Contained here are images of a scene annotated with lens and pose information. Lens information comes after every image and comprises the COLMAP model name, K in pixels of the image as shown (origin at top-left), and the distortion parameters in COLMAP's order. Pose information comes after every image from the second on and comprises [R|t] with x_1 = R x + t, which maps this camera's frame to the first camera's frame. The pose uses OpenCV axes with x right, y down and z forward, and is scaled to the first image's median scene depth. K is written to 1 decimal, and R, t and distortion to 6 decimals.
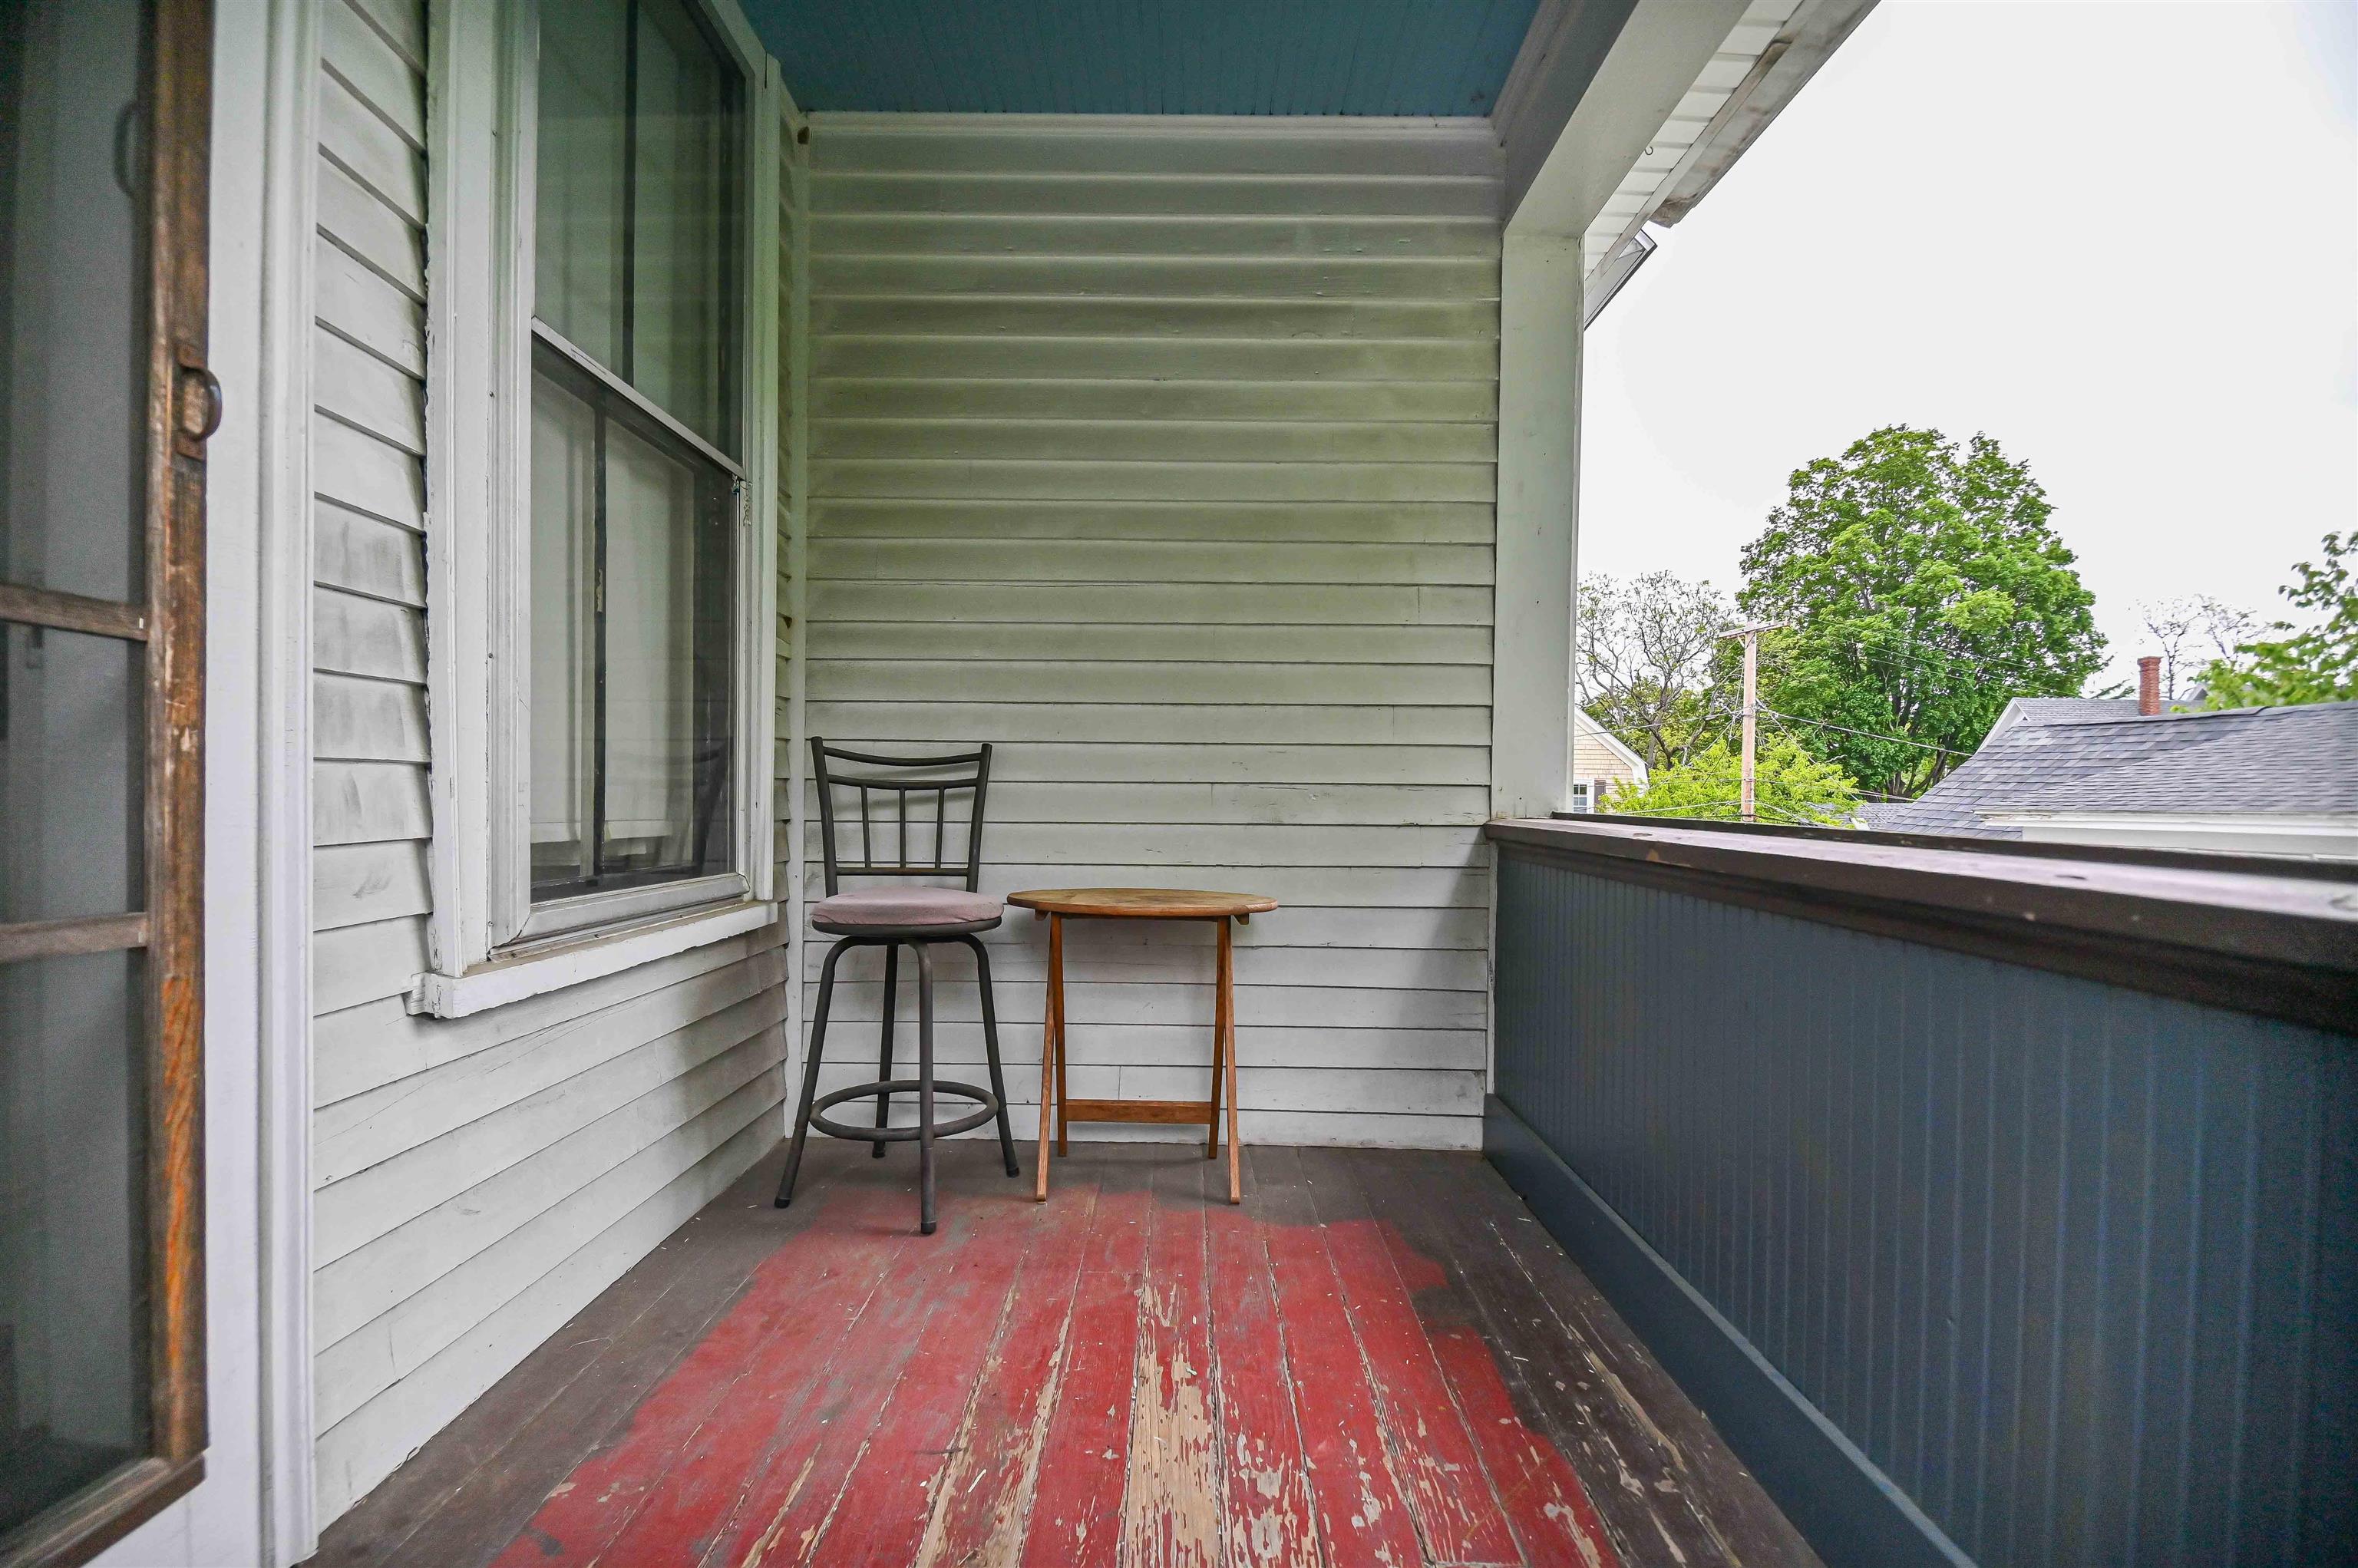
lens RADIAL K [[1109.6, 0, 1166.9], [0, 1109.6, 801.3], [0, 0, 1]] dist [-0.002997, -0.002654]
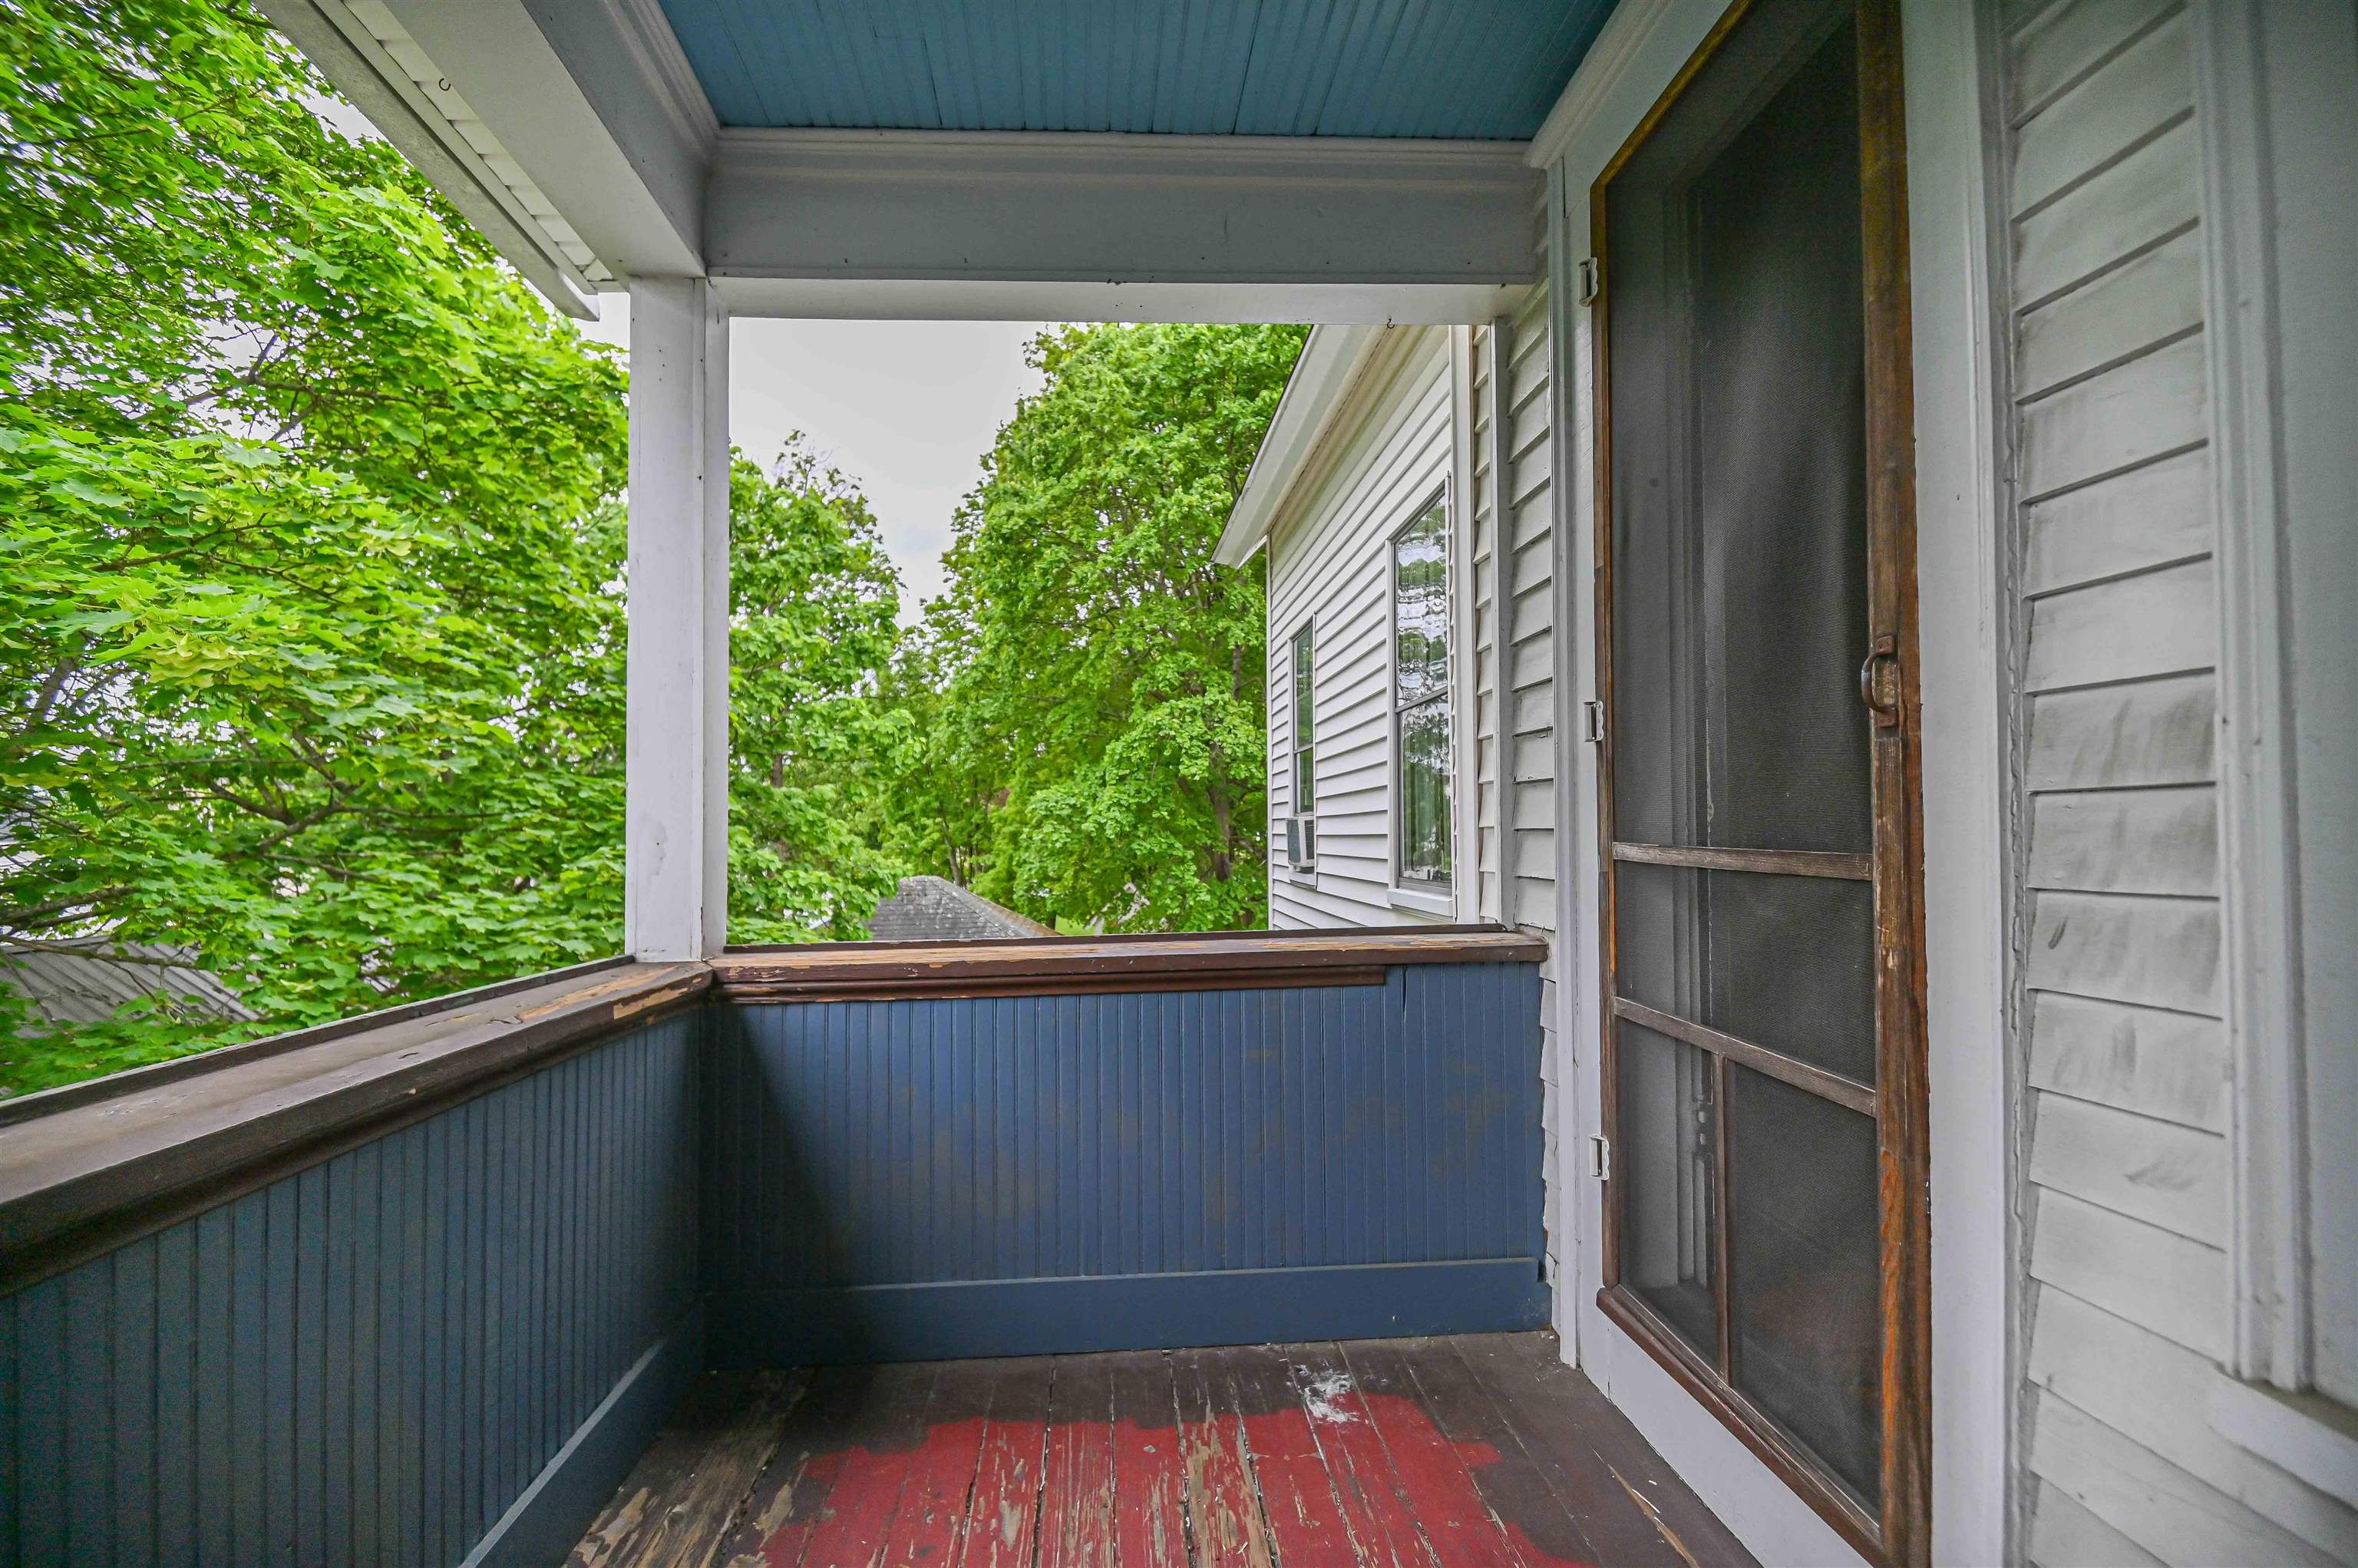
lens RADIAL K [[1109.6, 0, 1175.1], [0, 1109.6, 802.8], [0, 0, 1]] dist [-0.002997, -0.002654]
pose [[-0.995540, -0.010718, -0.093726, 0.003414], [-0.008488, 0.999672, -0.024163, -0.079602], [0.093954, -0.023260, -0.995305, 0.892606]]
